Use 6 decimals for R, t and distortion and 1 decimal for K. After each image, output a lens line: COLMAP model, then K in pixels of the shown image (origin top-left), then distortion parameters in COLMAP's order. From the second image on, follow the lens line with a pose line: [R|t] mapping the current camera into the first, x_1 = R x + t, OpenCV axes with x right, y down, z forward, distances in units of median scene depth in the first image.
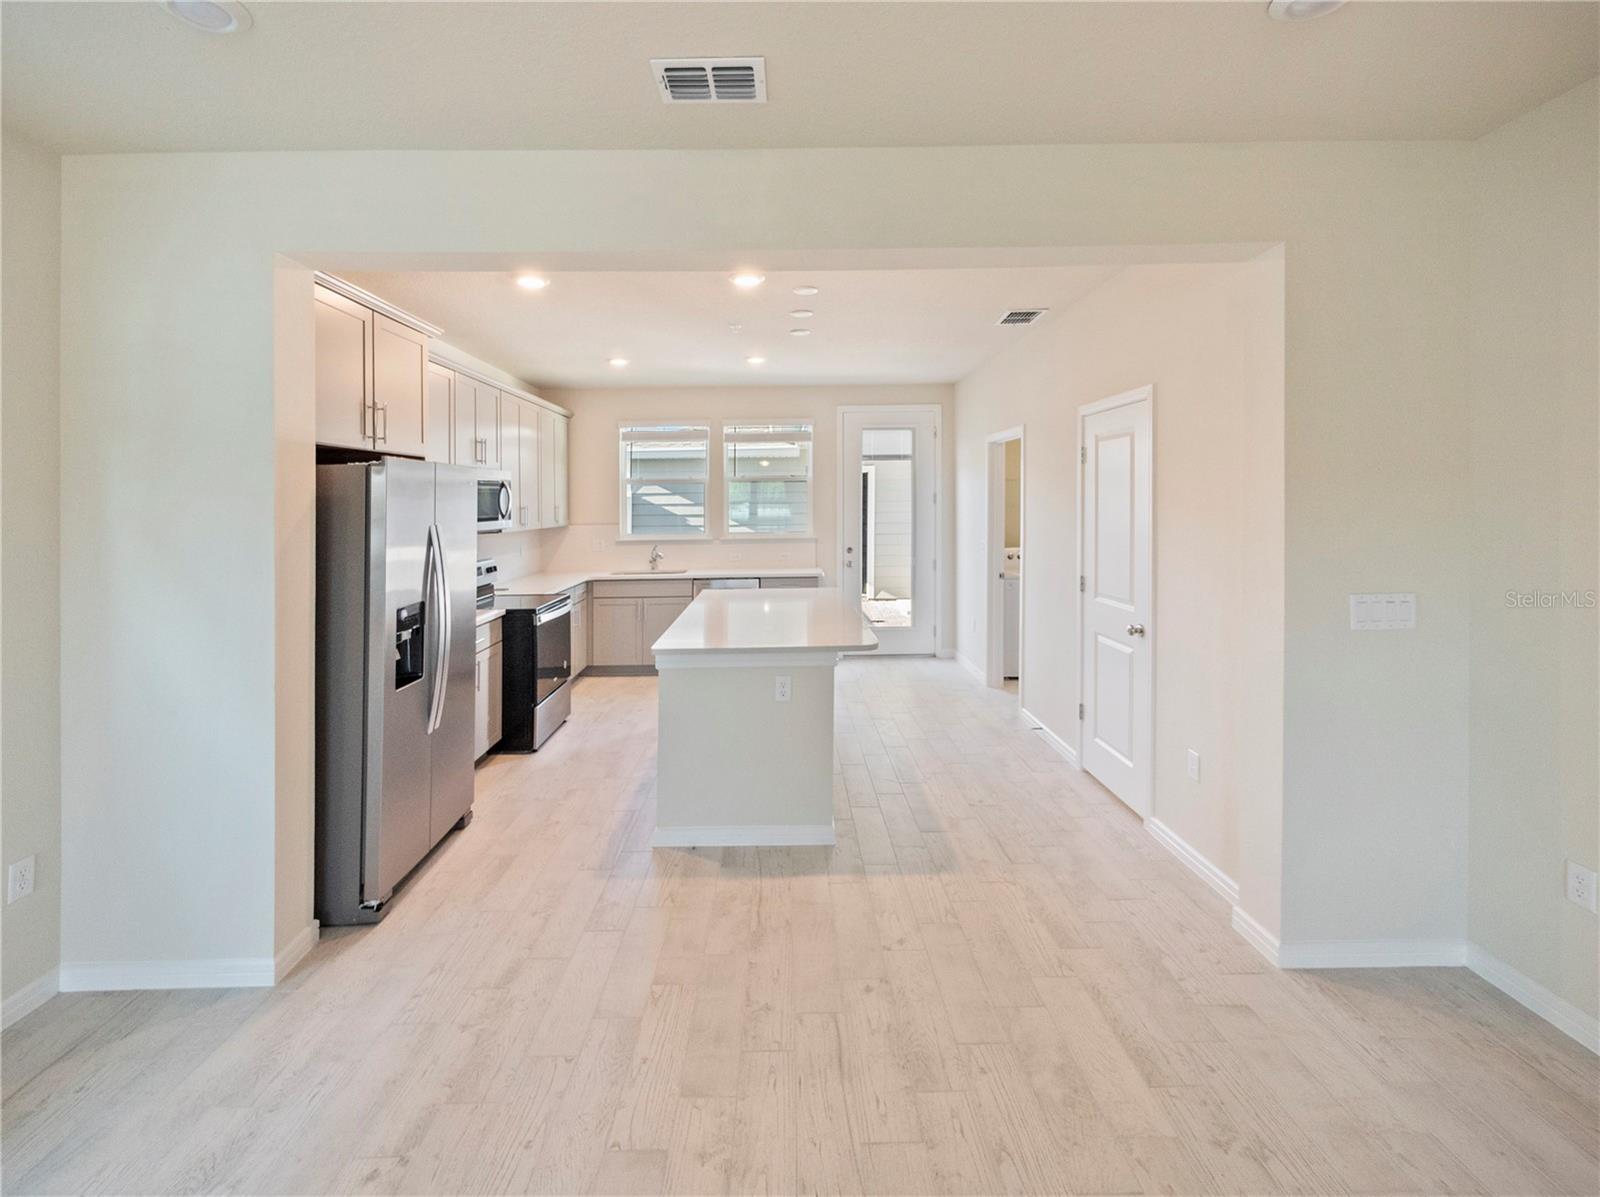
lens RADIAL K [[724.6, 0, 788.0], [0, 724.6, 496.6], [0, 0, 1]] dist [0.000041, 0.014619]
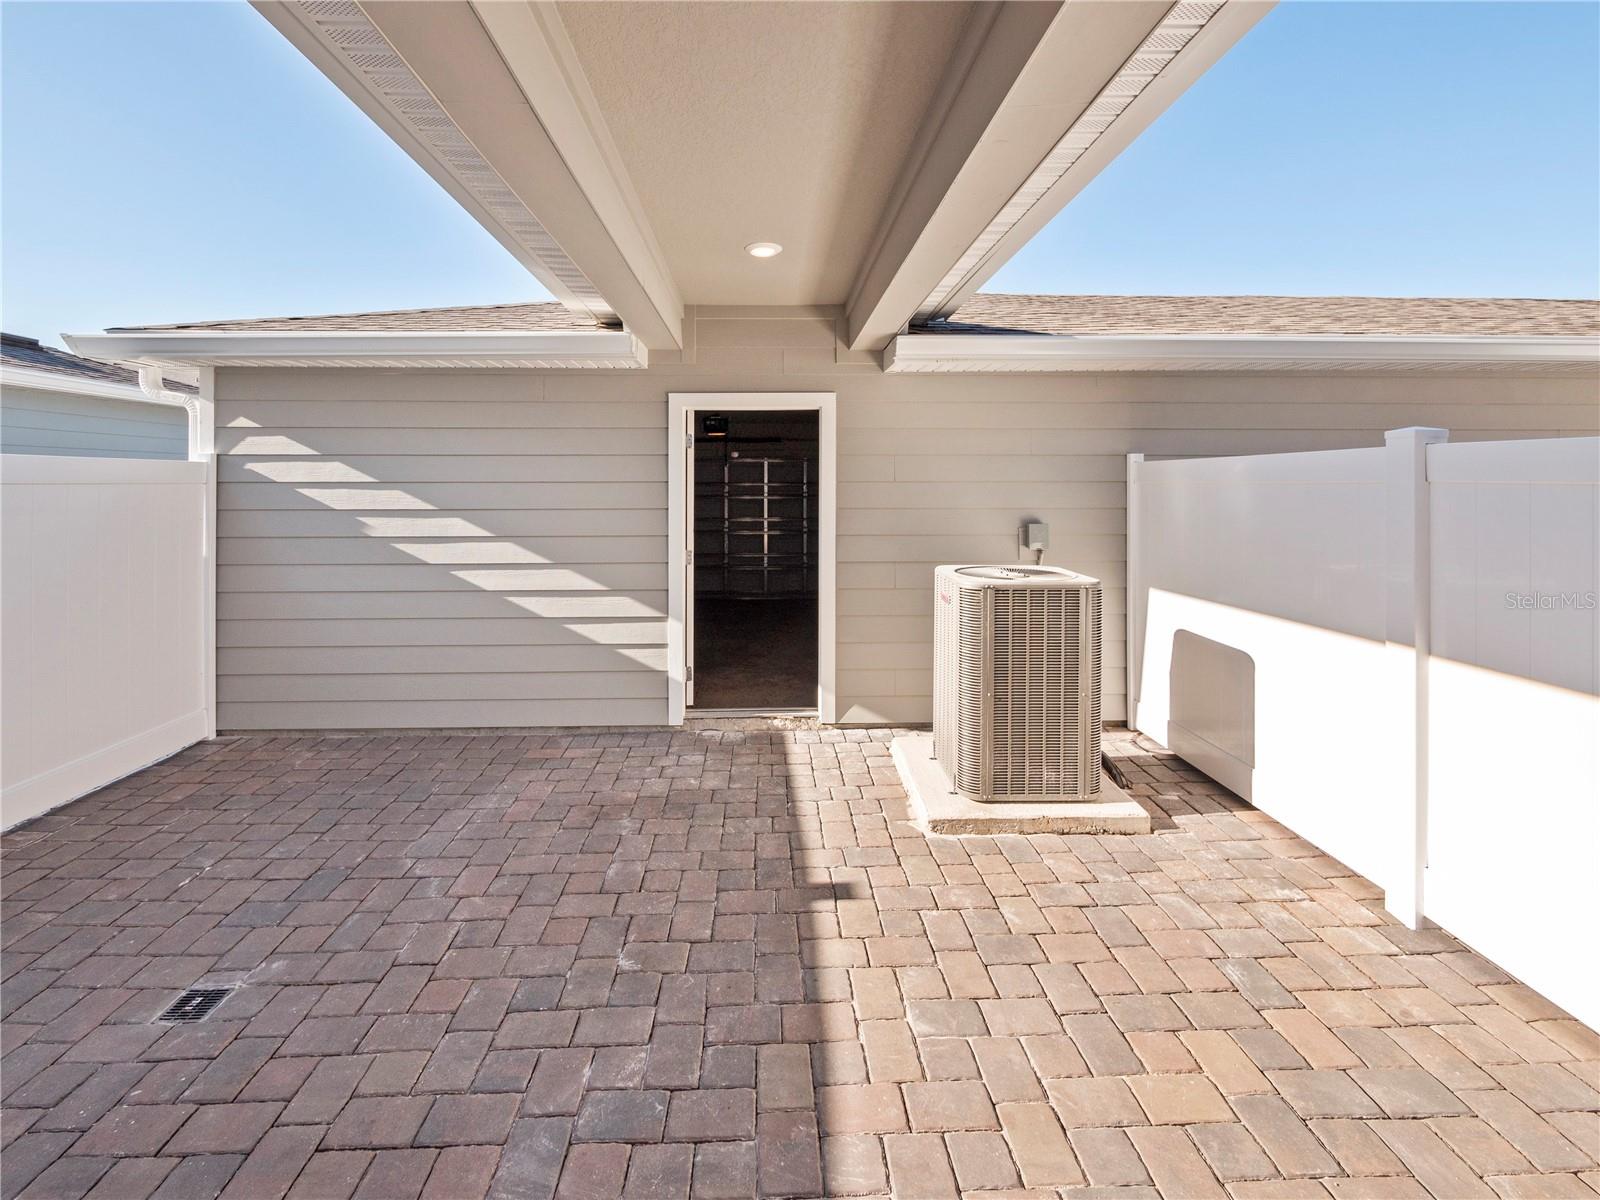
lens RADIAL K [[684.9, 0, 773.6], [0, 684.9, 580.7], [0, 0, 1]] dist [-0.009811, -0.000553]
pose [[0.999865, 0.011012, 0.012202, 0.179368], [-0.012686, 0.989061, 0.146961, 0.011931], [-0.010450, -0.147096, 0.989067, 1.370881]]
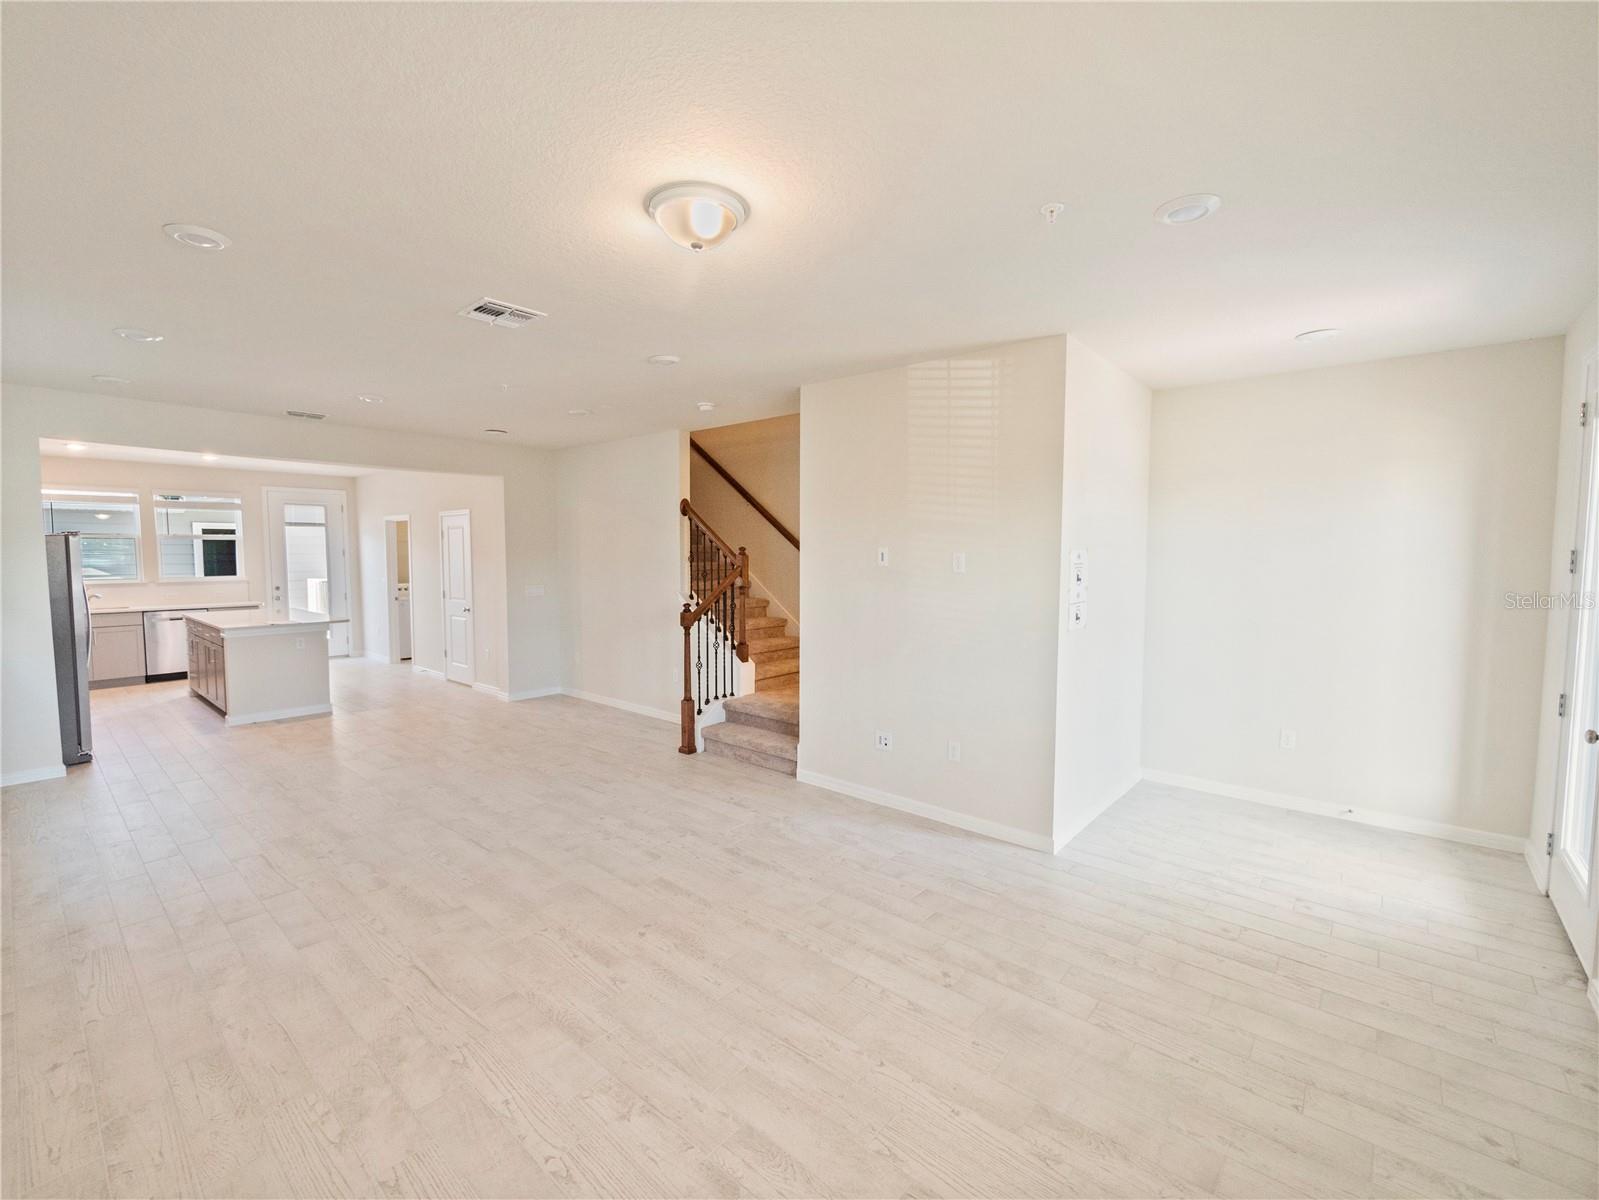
lens RADIAL K [[675.1, 0, 779.1], [0, 675.1, 634.0], [0, 0, 1]] dist [-0.001134, -0.000103]
pose [[0.669907, -0.073201, 0.738828, -0.329389], [-0.018729, 0.993145, 0.115380, -0.012397], [-0.742209, -0.091131, 0.663943, -0.854031]]
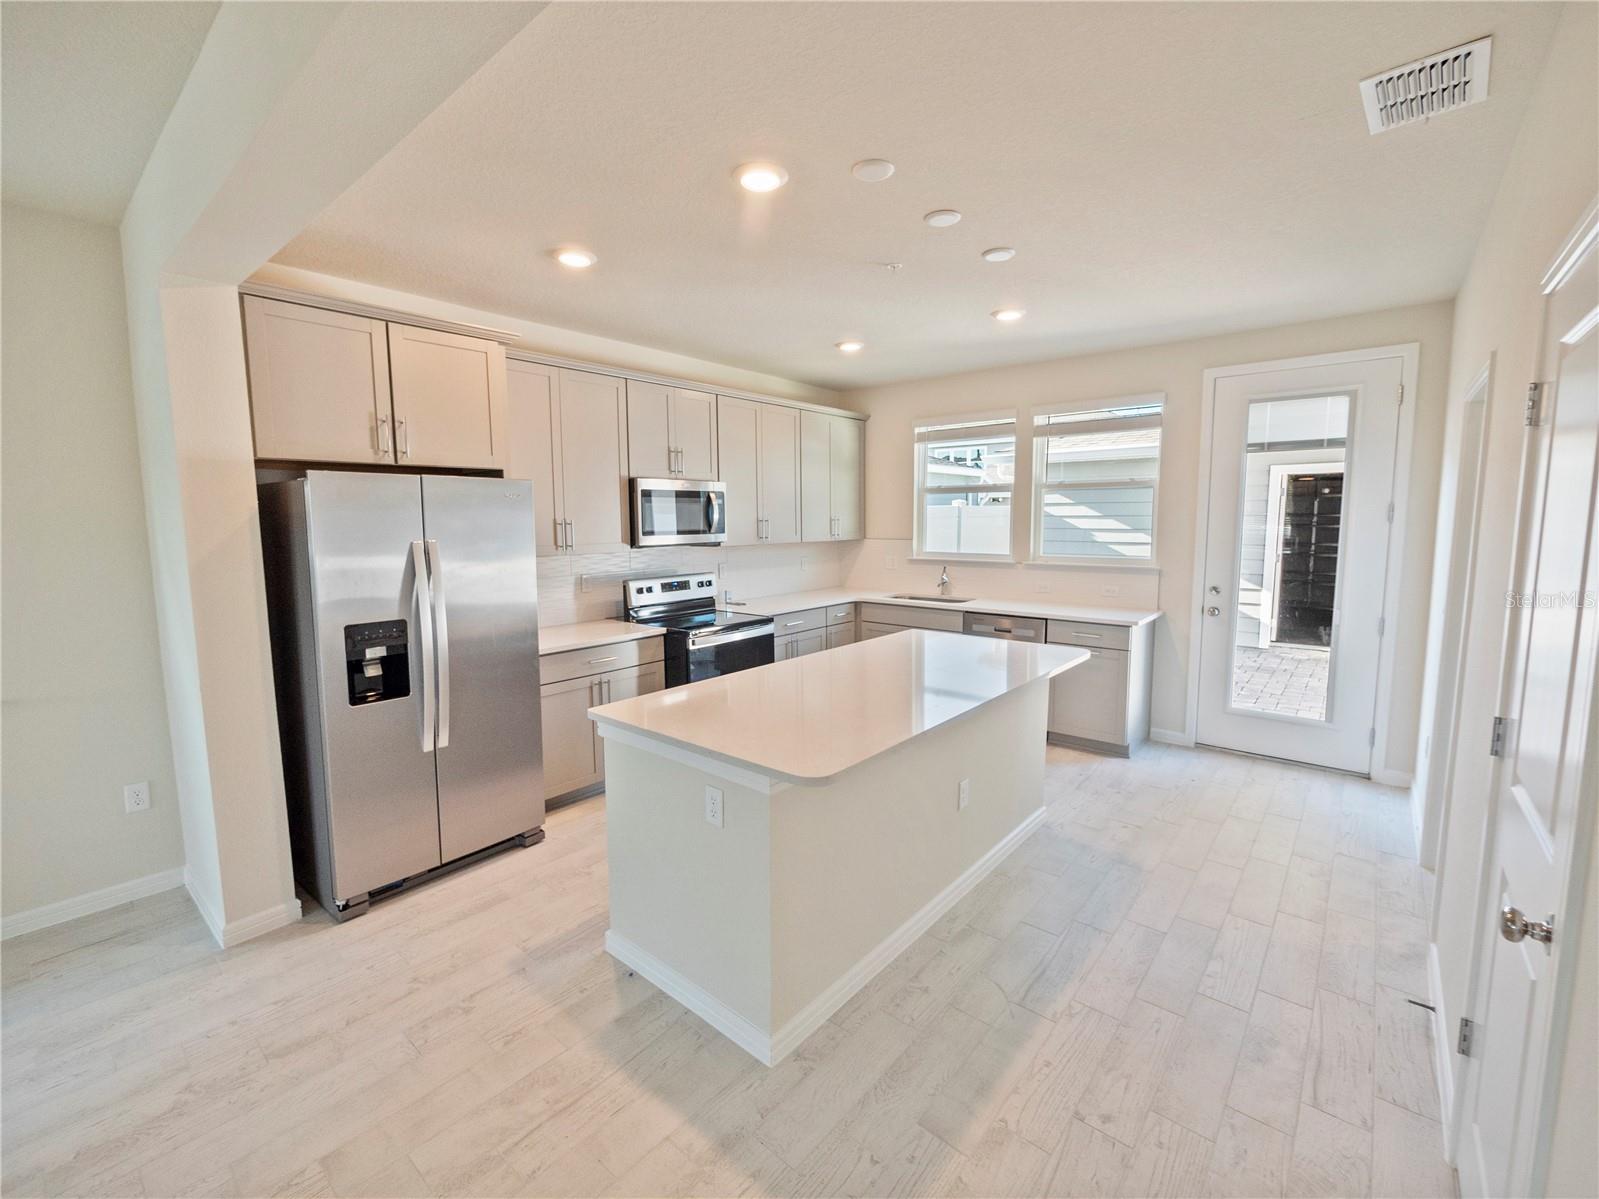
lens RADIAL K [[693.8, 0, 792.5], [0, 693.8, 575.2], [0, 0, 1]] dist [0.000281, 0.000210]
pose [[0.755782, 0.067083, -0.651379, 0.273116], [-0.001347, 0.994896, 0.100898, -0.004594], [0.654822, -0.075380, 0.752014, 0.363557]]
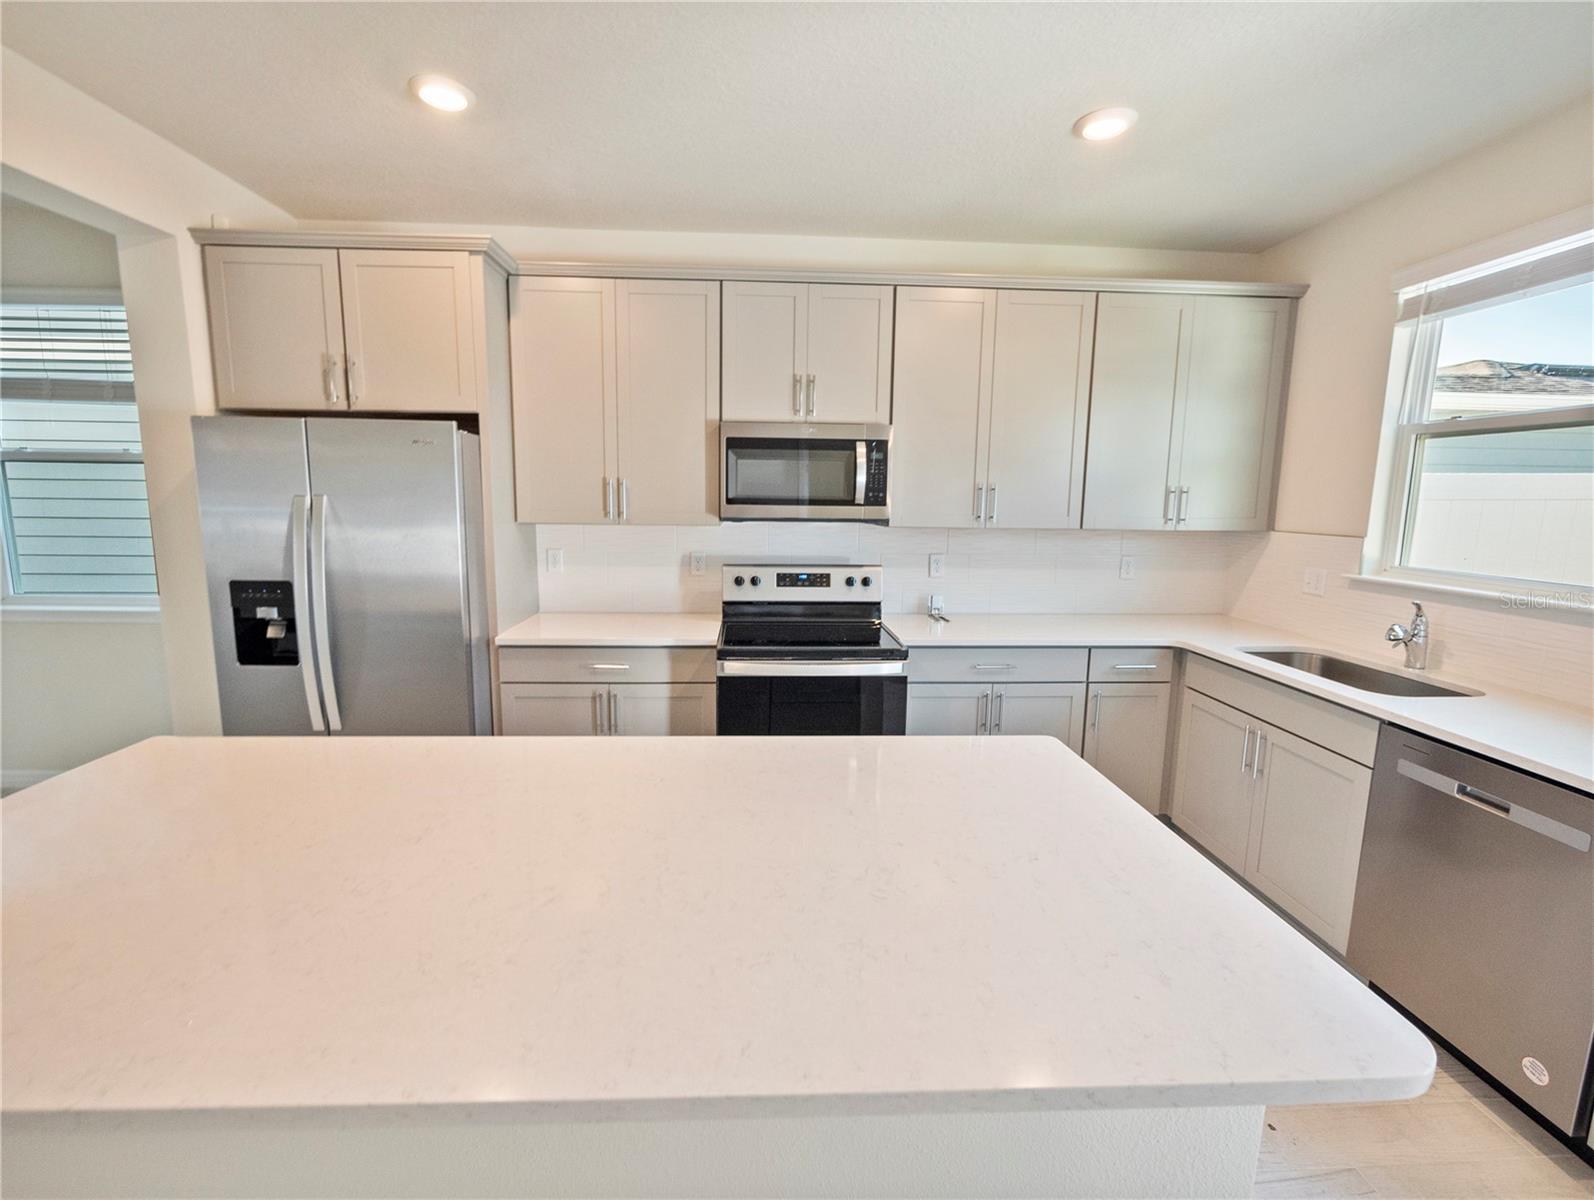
lens RADIAL K [[691.7, 0, 790.1], [0, 691.7, 575.8], [0, 0, 1]] dist [0.000281, 0.000210]
pose [[0.039287, 0.137866, -0.989671, 0.189677], [-0.008012, 0.990448, 0.137656, 0.010812], [0.999196, 0.002521, 0.040016, 0.875732]]
